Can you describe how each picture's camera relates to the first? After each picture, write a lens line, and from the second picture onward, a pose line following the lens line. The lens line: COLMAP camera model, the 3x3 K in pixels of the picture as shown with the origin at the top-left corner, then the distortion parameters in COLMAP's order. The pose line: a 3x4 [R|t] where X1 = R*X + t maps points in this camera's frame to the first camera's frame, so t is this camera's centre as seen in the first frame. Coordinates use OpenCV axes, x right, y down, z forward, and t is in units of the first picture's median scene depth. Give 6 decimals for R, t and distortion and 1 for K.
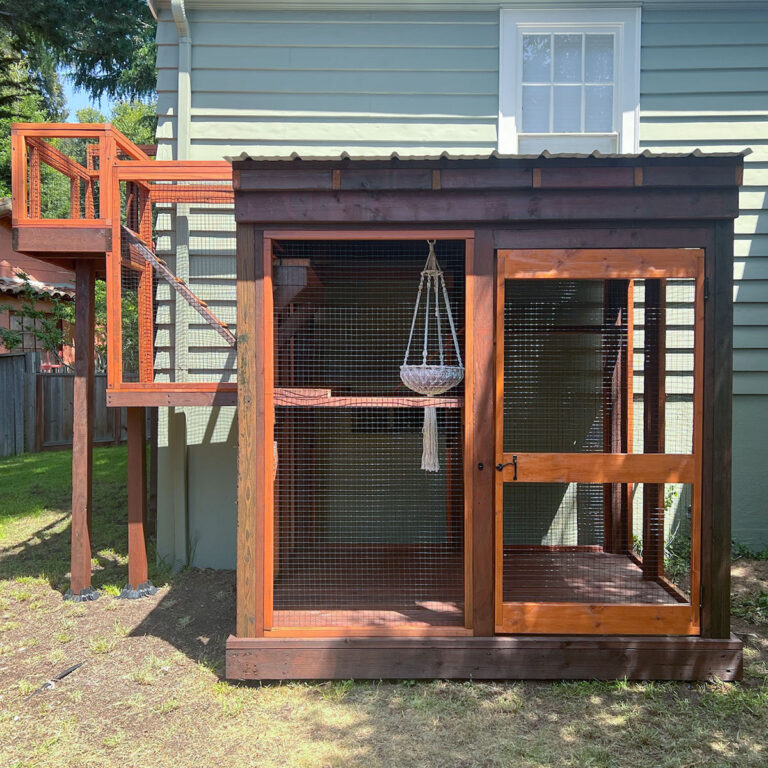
lens RADIAL K [[800.7, 0, 384.0], [0, 800.7, 384.0], [0, 0, 1]] dist [0.039313, -0.024392]
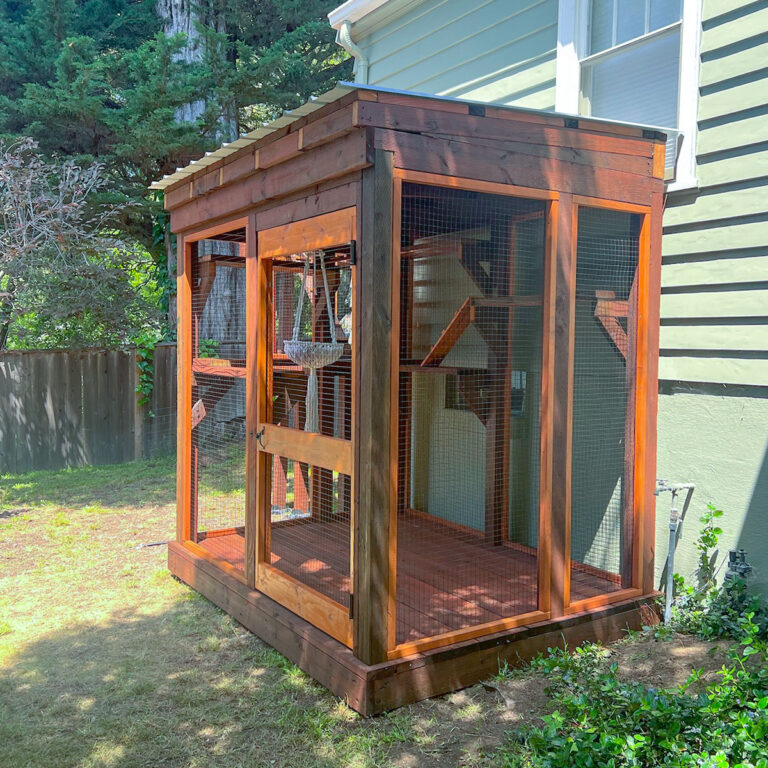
lens RADIAL K [[800.7, 0, 384.0], [0, 800.7, 384.0], [0, 0, 1]] dist [0.039313, -0.024392]
pose [[0.552344, 0.053272, -0.831912, 0.924795], [-0.027687, 0.998578, 0.045563, -0.014808], [0.833156, -0.002133, 0.553033, 0.452317]]
